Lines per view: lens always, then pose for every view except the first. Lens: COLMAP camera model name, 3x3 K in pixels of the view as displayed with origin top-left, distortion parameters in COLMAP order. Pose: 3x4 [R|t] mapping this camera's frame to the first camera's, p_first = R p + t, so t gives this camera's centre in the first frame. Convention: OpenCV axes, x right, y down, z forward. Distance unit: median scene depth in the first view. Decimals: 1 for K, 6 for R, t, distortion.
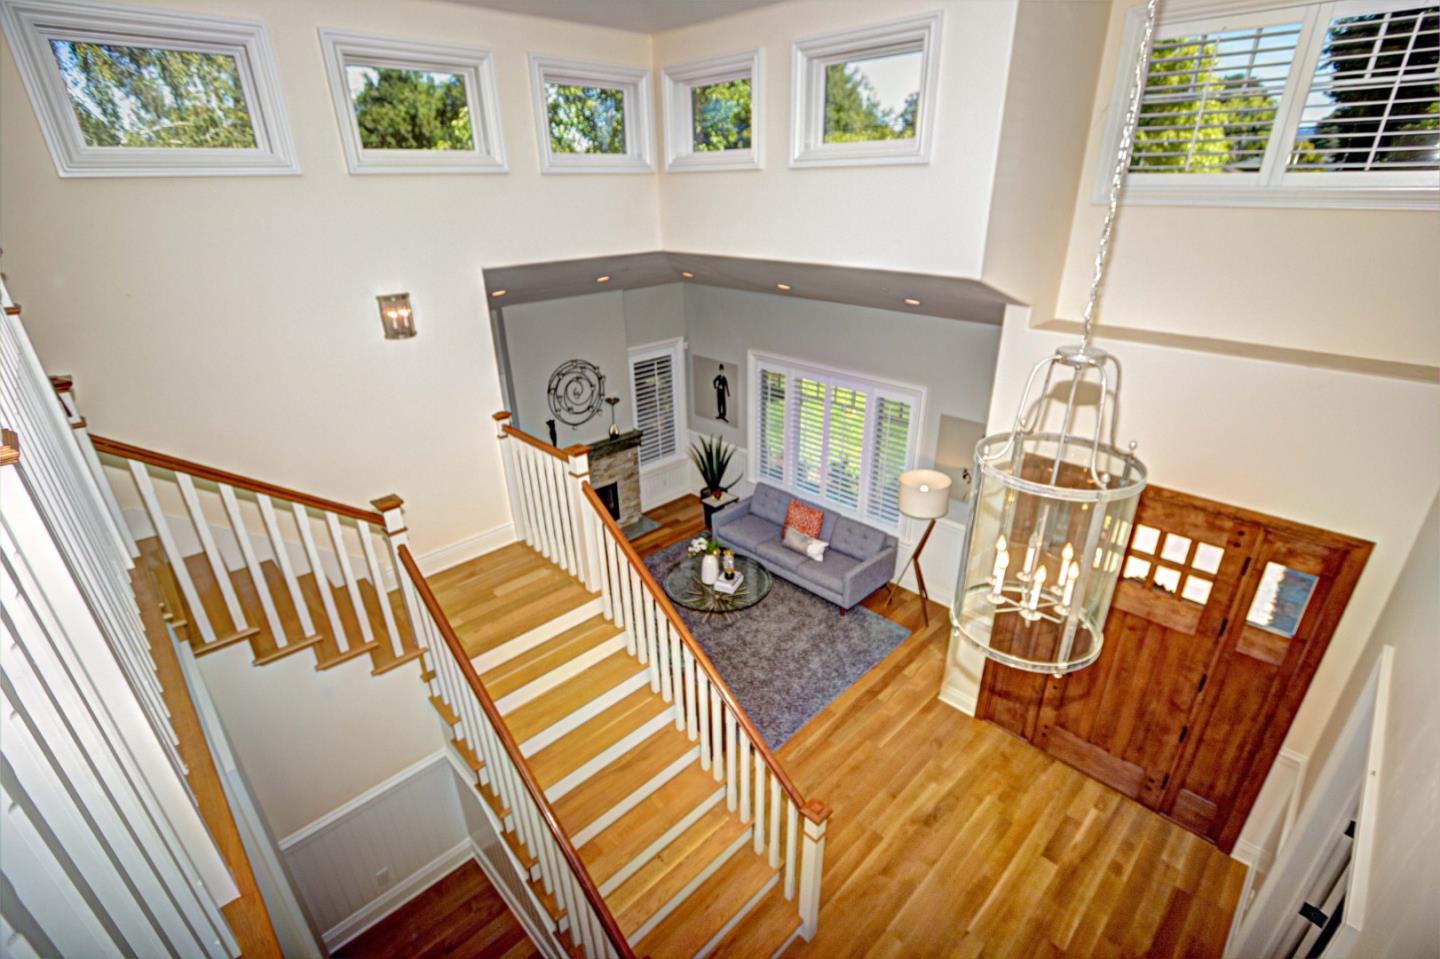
lens RADIAL K [[652.3, 0, 717.5], [0, 652.3, 484.3], [0, 0, 1]] dist [-0.001122, -0.002712]
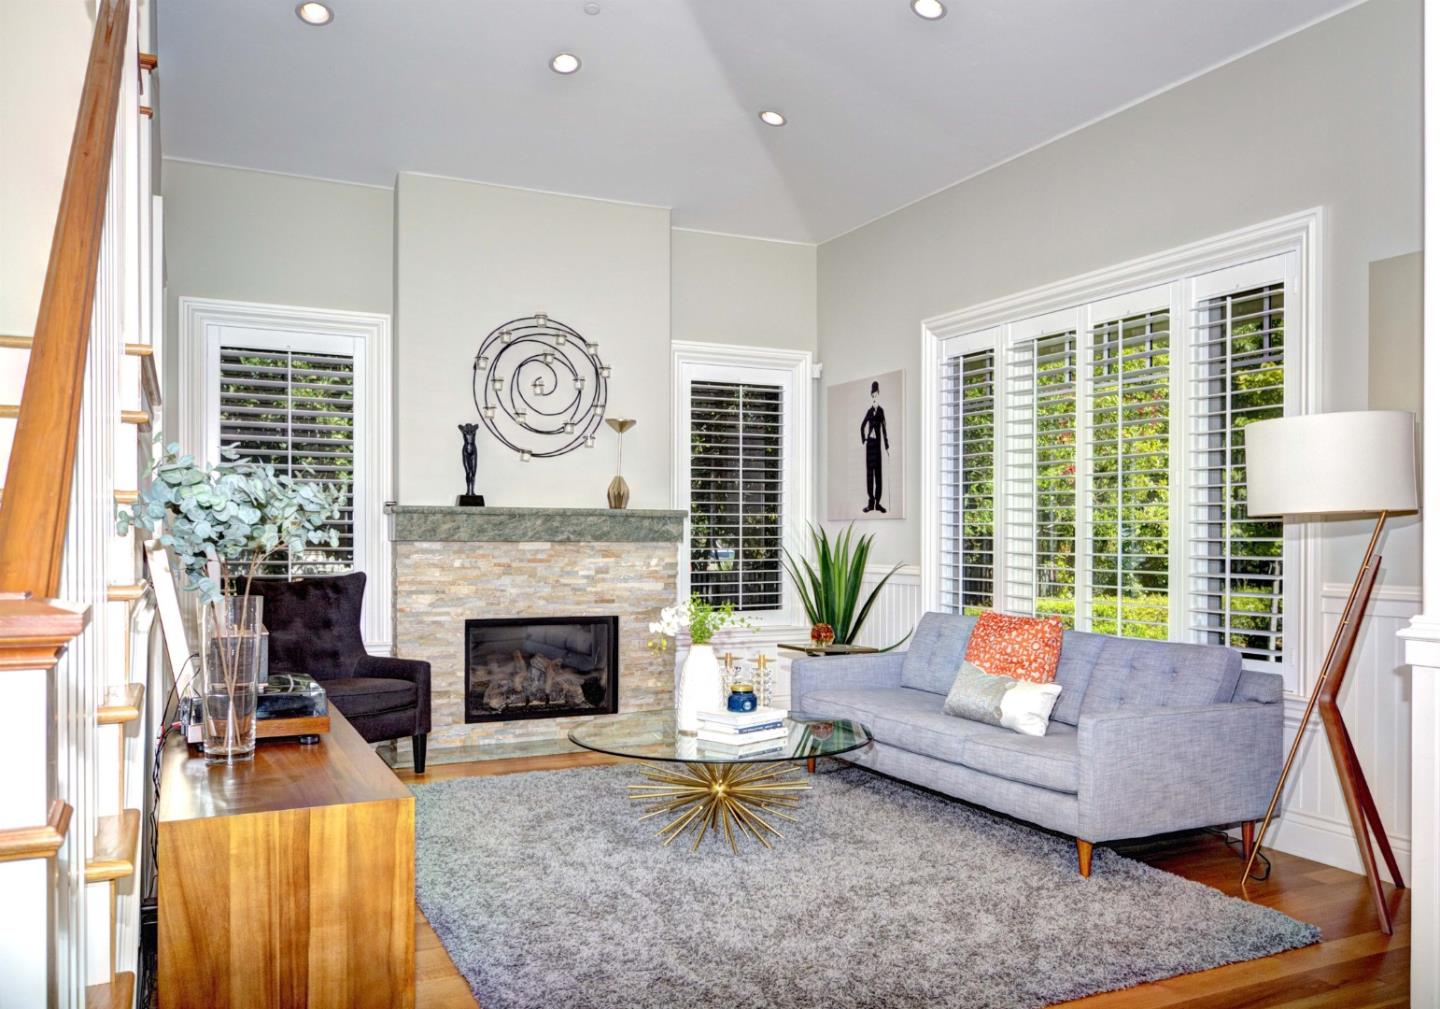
lens RADIAL K [[1132.4, 0, 735.7], [0, 1132.4, 515.8], [0, 0, 1]] dist [0.016439, 0.000117]
pose [[0.952270, 0.018552, -0.304693, 0.185058], [-0.143739, 0.907819, -0.393960, 0.268545], [0.269297, 0.418952, 0.867155, 0.390077]]
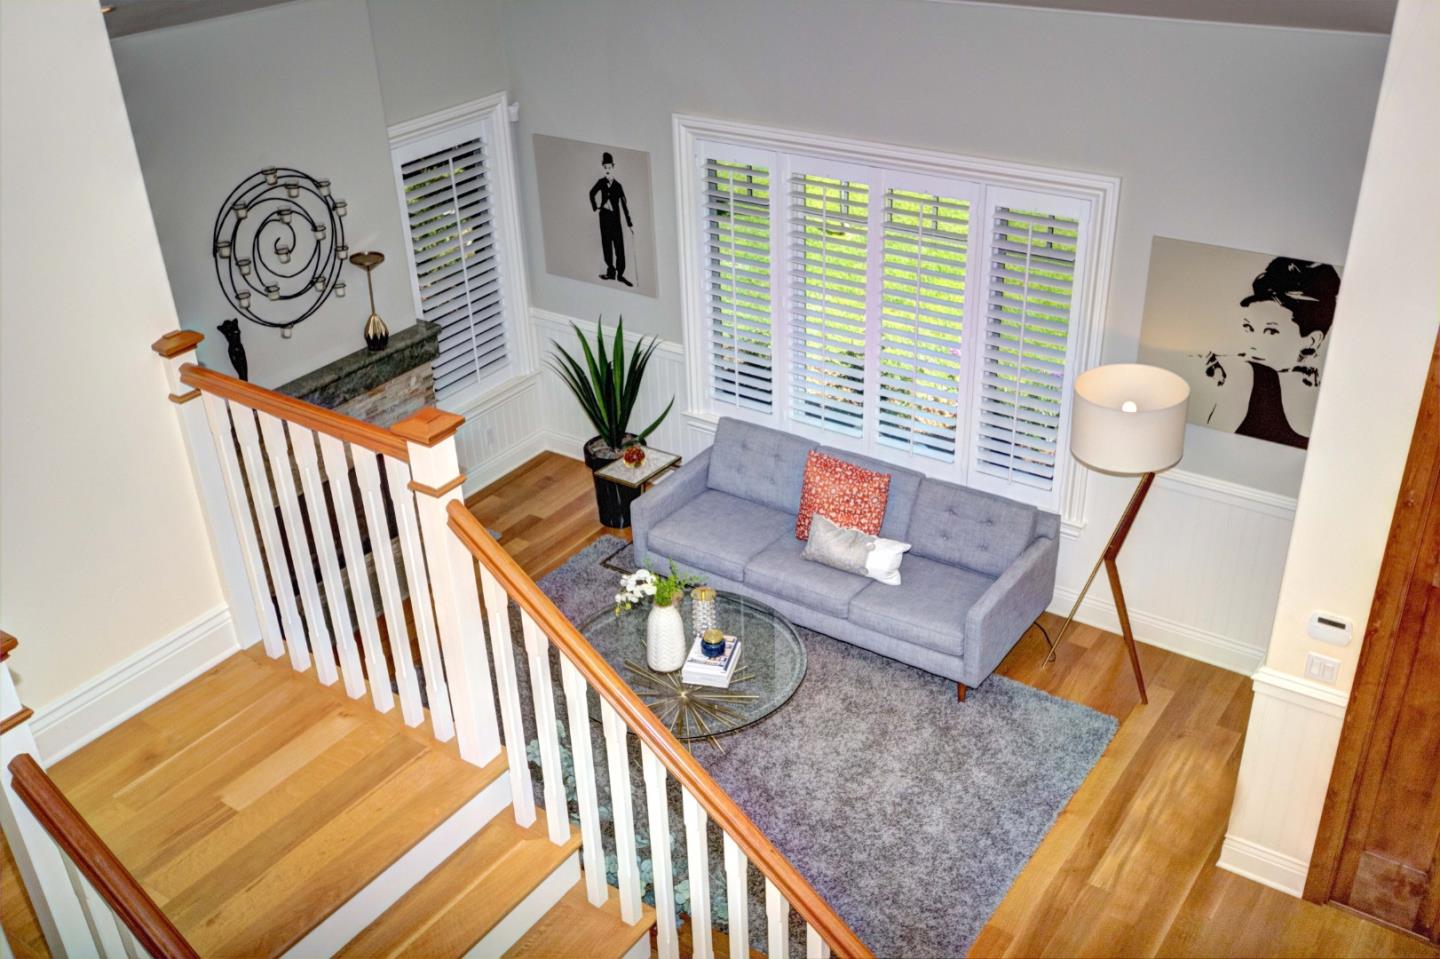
lens RADIAL K [[1365.5, 0, 707.4], [0, 1365.5, 484.1], [0, 0, 1]] dist [0.029794, 0.000000]
pose [[0.983841, -0.105472, 0.144682, -0.098437], [0.094531, 0.992259, 0.080535, -0.038806], [-0.152057, -0.065556, 0.986195, 0.097483]]
